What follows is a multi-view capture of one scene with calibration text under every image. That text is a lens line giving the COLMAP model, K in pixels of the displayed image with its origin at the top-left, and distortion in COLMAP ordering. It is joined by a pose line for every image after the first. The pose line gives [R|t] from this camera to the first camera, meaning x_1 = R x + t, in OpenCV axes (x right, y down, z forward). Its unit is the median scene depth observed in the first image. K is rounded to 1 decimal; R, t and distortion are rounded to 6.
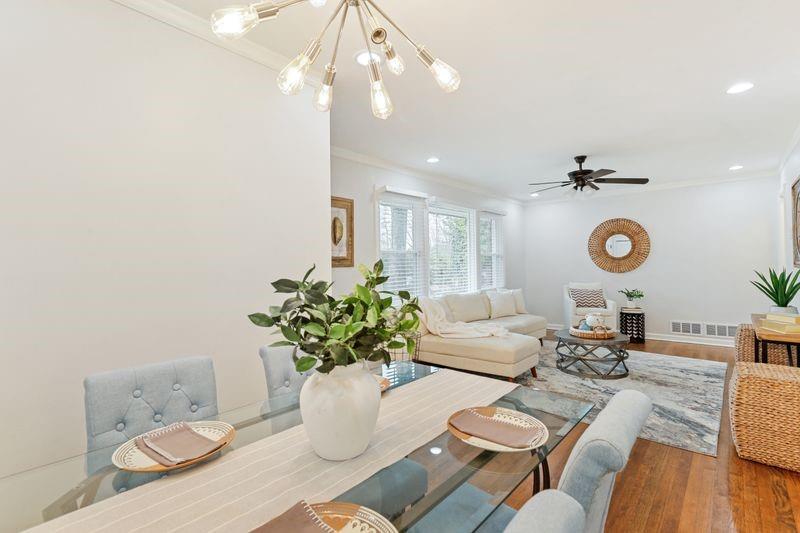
lens RADIAL K [[367.6, 0, 399.1], [0, 367.6, 267.7], [0, 0, 1]] dist [0.000540, -0.000249]
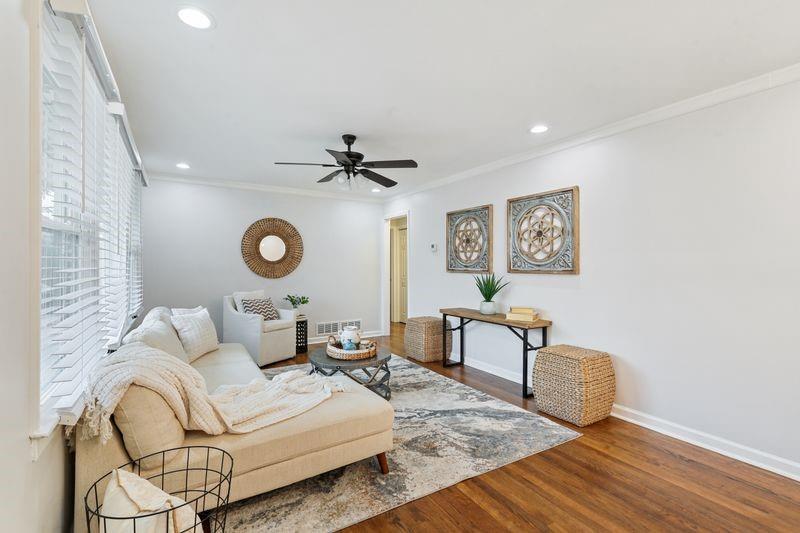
lens RADIAL K [[363.7, 0, 377.7], [0, 363.7, 261.0], [0, 0, 1]] dist [0.001169, 0.000049]
pose [[0.308362, 0.021332, 0.951030, -0.257828], [0.008588, 0.999645, -0.025207, -0.005775], [-0.951230, 0.015941, 0.308069, 0.734904]]
